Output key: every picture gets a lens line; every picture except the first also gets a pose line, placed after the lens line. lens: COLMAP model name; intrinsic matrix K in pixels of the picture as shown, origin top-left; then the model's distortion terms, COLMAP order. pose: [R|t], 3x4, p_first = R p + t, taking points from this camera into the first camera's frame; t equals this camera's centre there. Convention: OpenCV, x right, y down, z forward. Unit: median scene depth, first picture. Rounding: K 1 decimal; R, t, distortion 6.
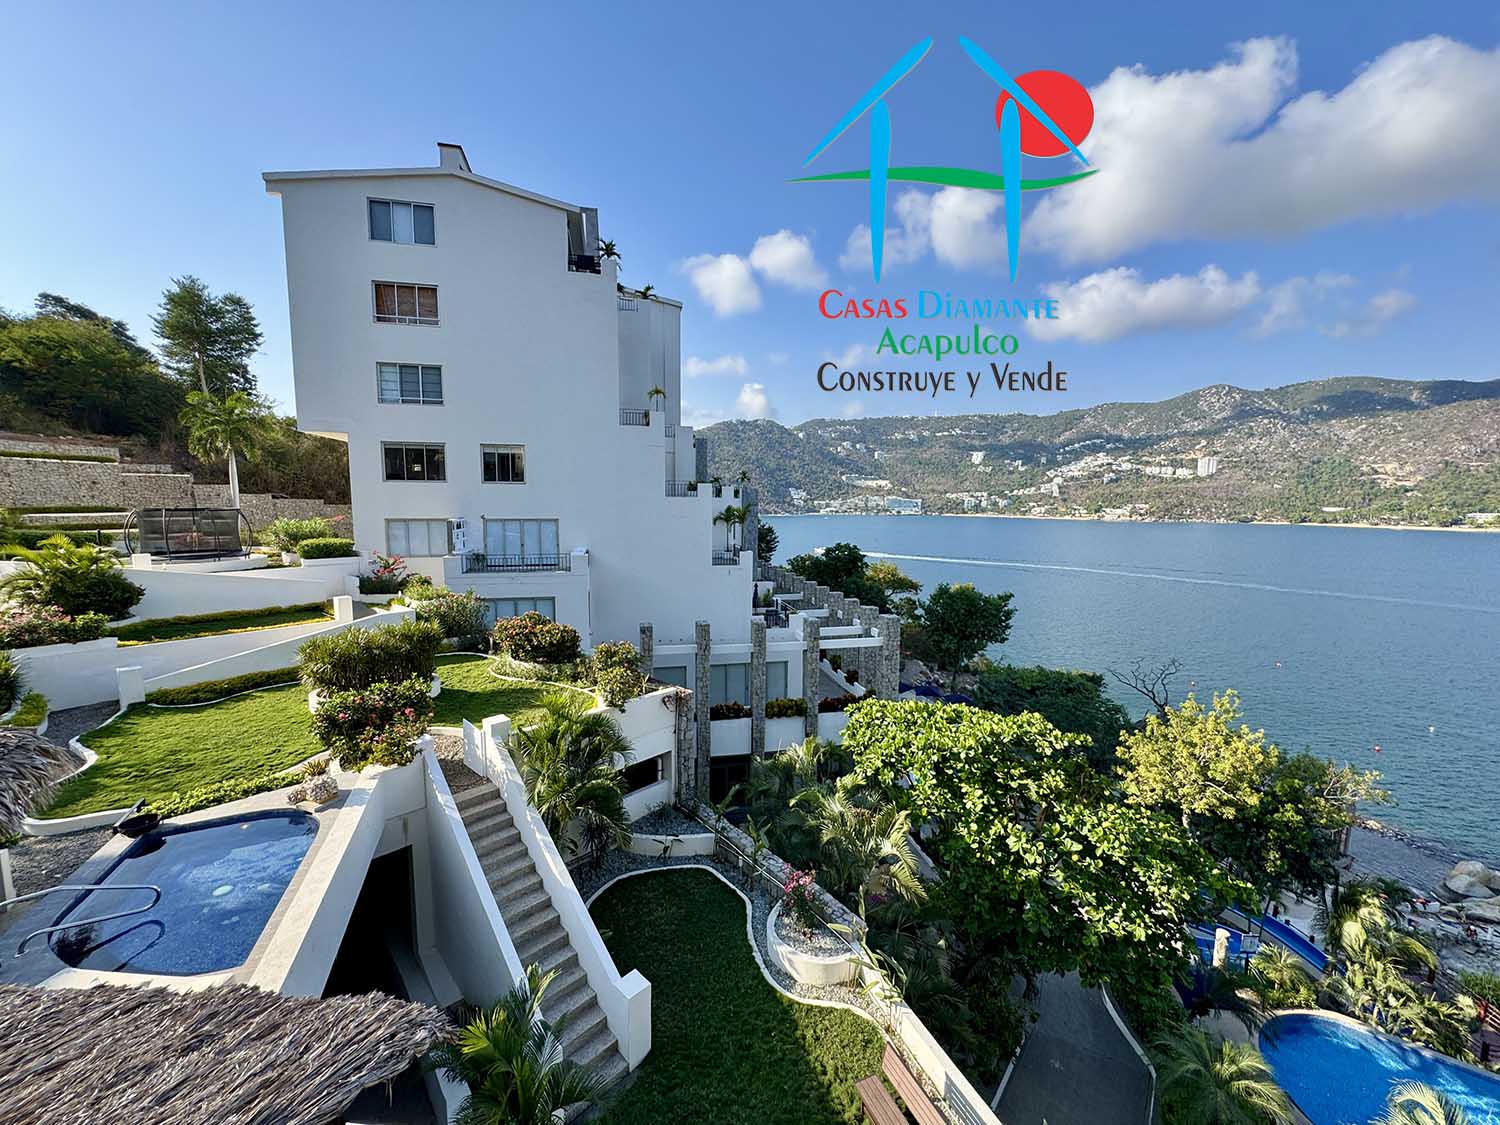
lens RADIAL K [[602.1, 0, 748.2], [0, 602.1, 567.8], [0, 0, 1]] dist [-0.006111, 0.001507]
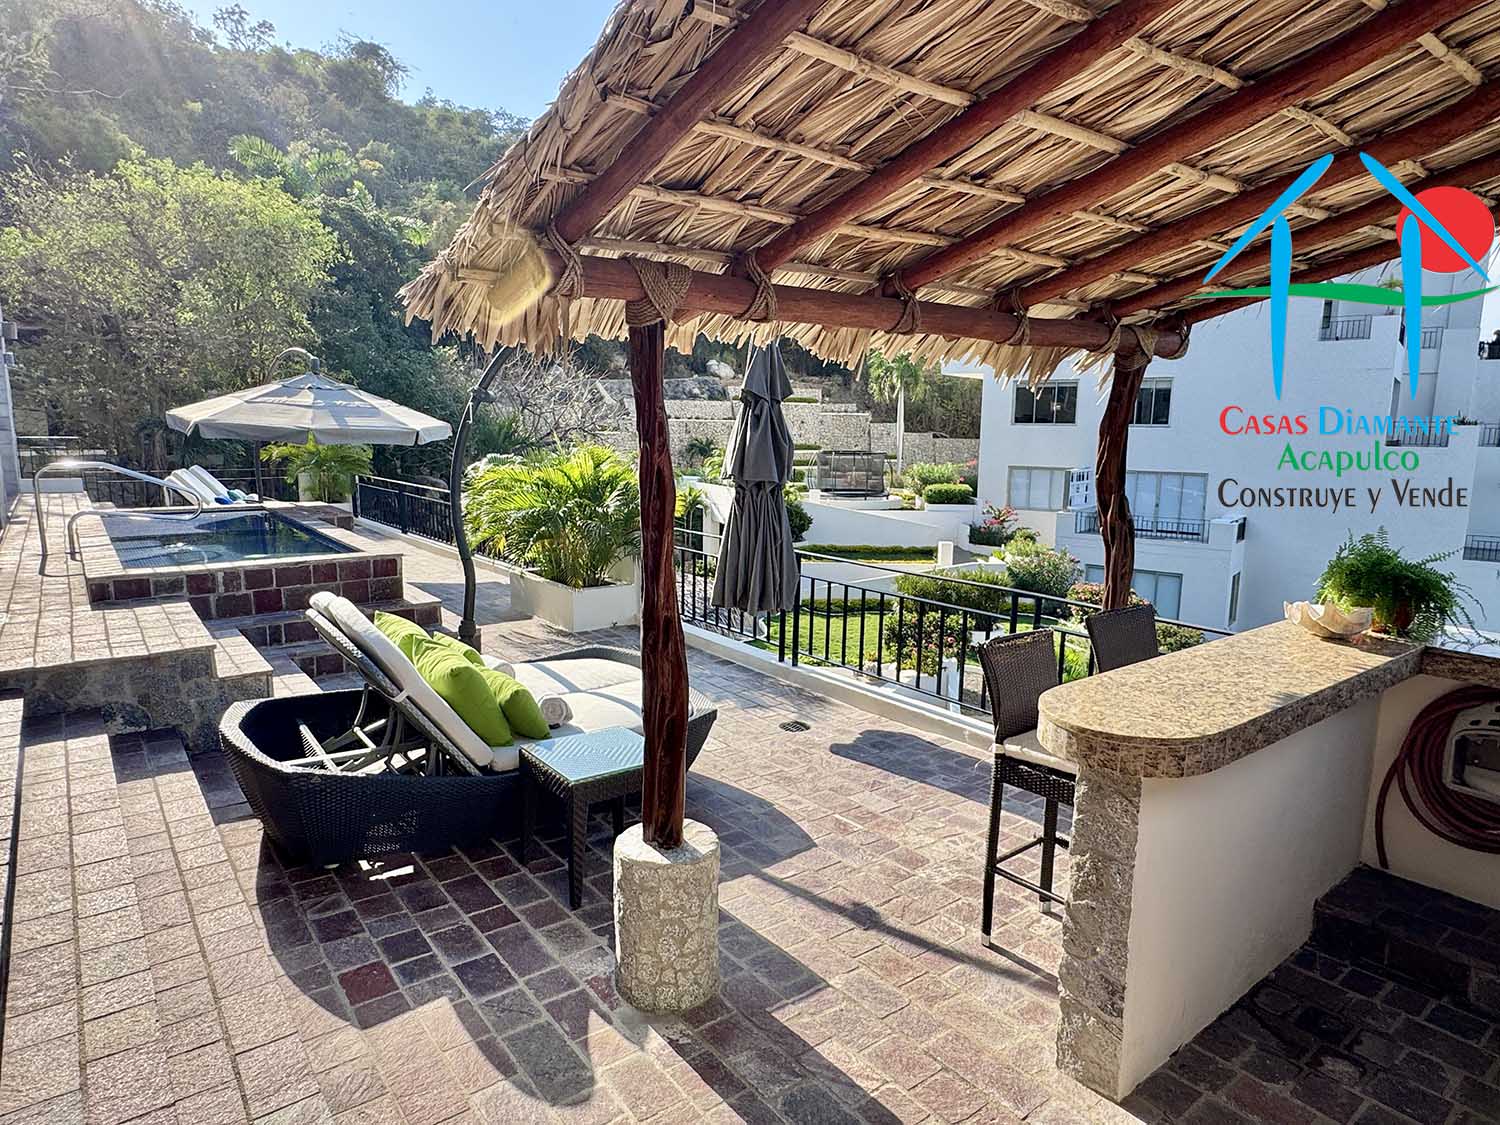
lens RADIAL K [[873.3, 0, 750.2], [0, 873.3, 563.8], [0, 0, 1]] dist [-0.022274, 0.001948]
pose [[0.629134, 0.118992, -0.768135, 0.153185], [-0.093621, 0.992619, 0.077087, 0.000753], [0.771638, 0.023416, 0.635631, -0.119831]]
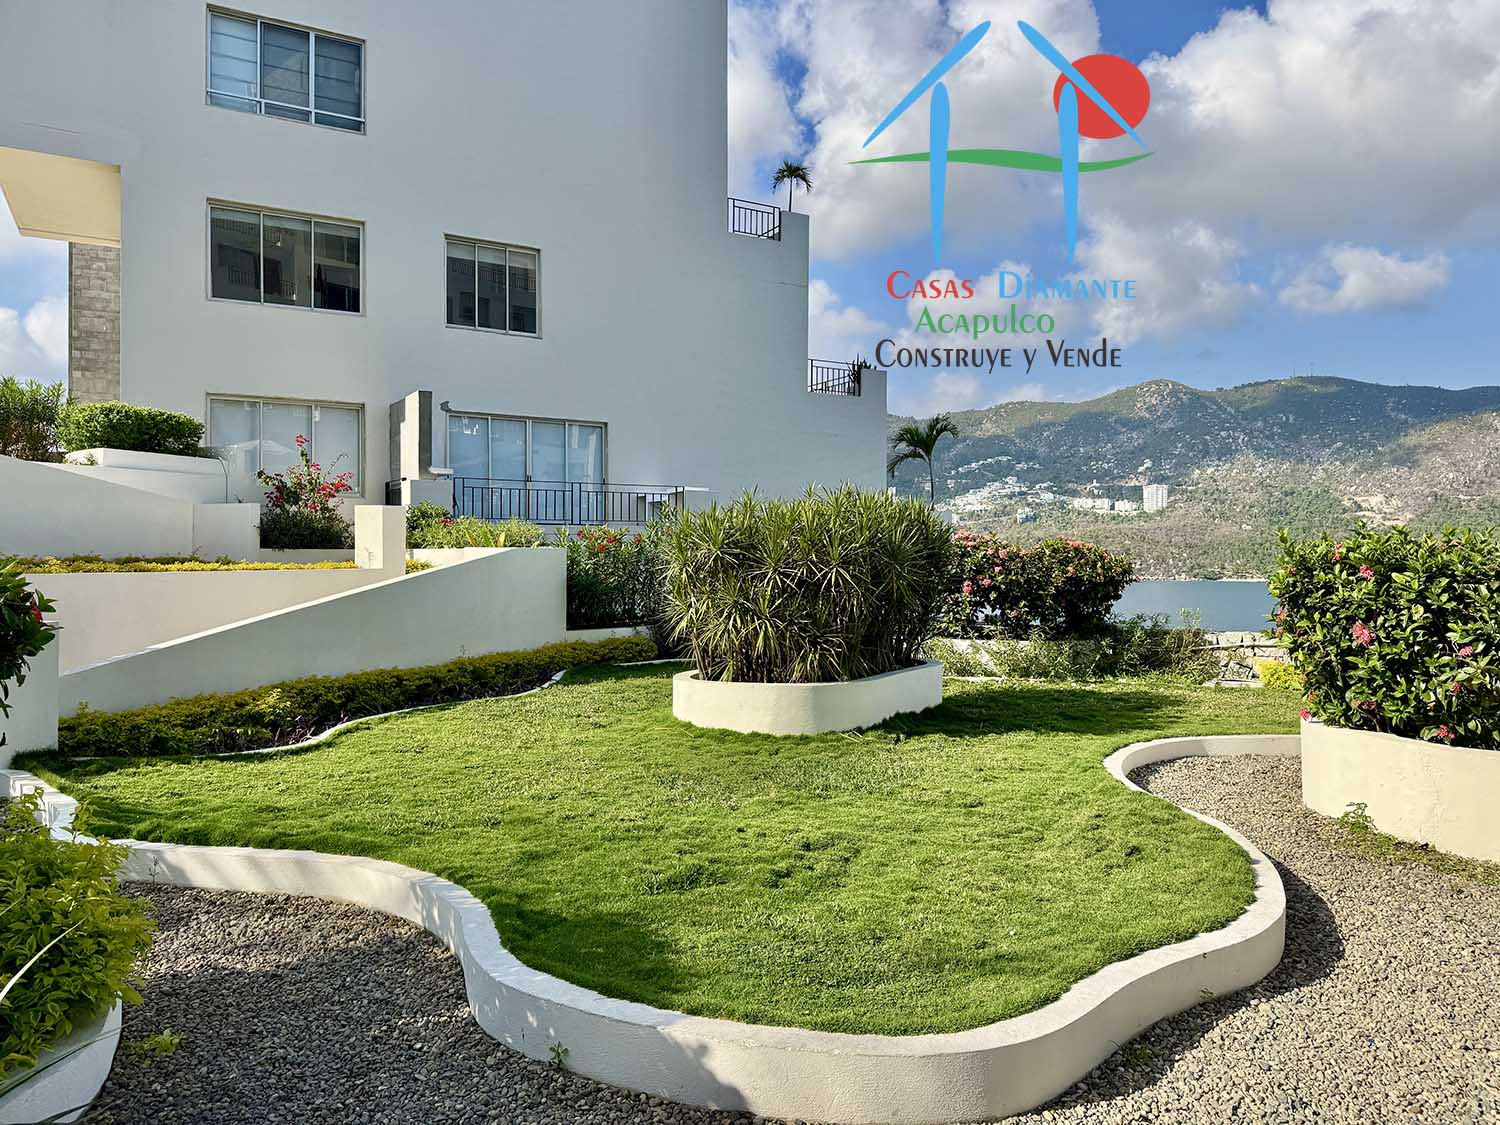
lens RADIAL K [[1053.9, 0, 746.5], [0, 1053.9, 555.6], [0, 0, 1]] dist [0.055772, -0.078687]
pose [[0.957176, -0.003578, 0.289485, -0.448038], [0.035568, 0.993802, -0.105320, 0.103695], [-0.287314, 0.111106, 0.951371, 0.241948]]
